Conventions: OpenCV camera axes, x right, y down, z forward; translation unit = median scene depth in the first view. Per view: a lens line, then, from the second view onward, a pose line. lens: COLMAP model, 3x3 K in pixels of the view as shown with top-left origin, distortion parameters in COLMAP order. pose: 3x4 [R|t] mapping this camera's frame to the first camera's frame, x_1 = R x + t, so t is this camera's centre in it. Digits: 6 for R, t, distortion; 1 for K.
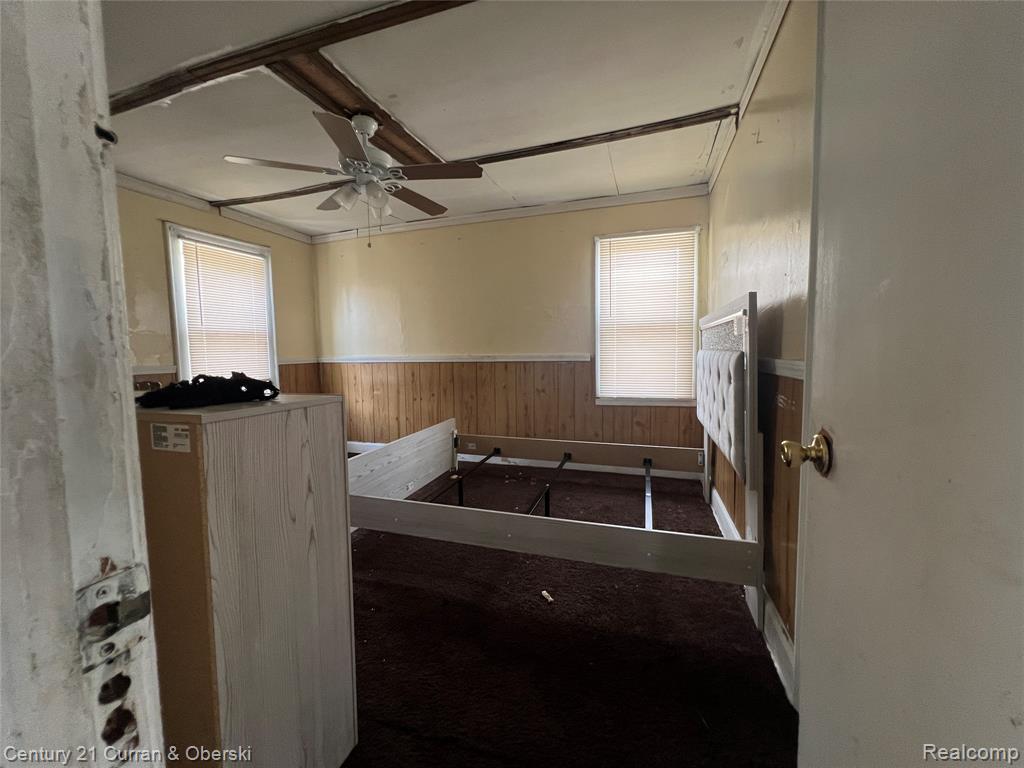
lens RADIAL K [[410.7, 0, 512.2], [0, 410.7, 381.6], [0, 0, 1]] dist [-0.001507, 0.000849]
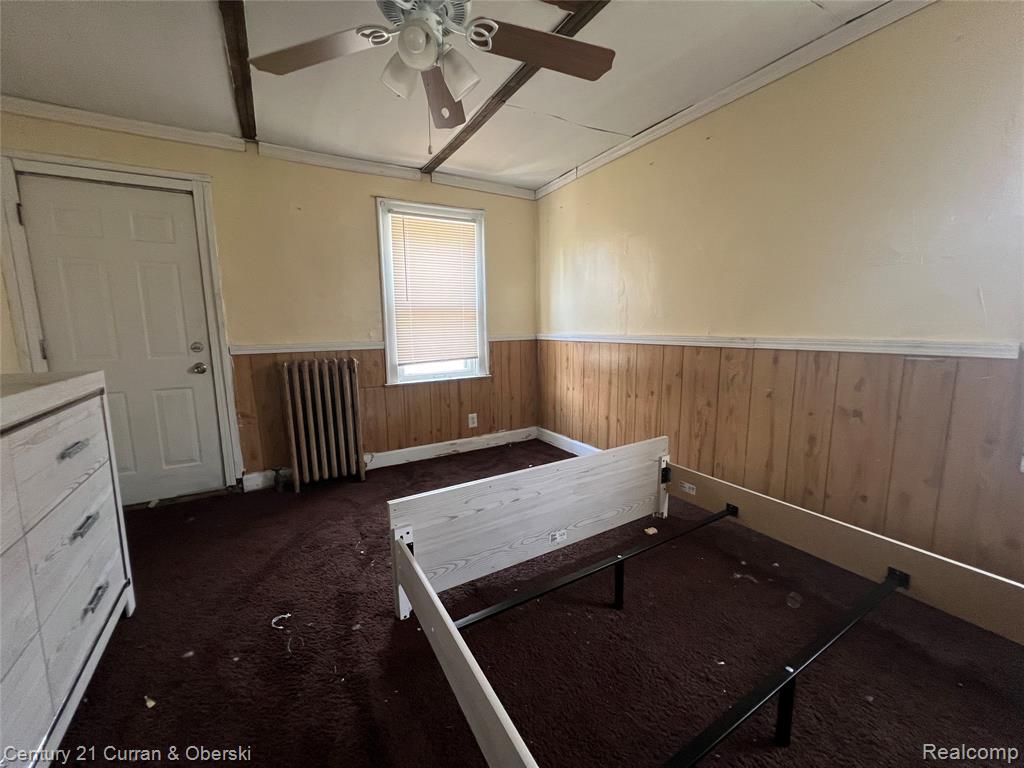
lens RADIAL K [[410.7, 0, 511.5], [0, 410.7, 382.0], [0, 0, 1]] dist [-0.001507, 0.000849]
pose [[0.748441, 0.096196, -0.656188, 0.080613], [-0.047463, 0.994657, 0.091679, -0.038286], [0.661501, -0.037471, 0.749008, 0.353652]]
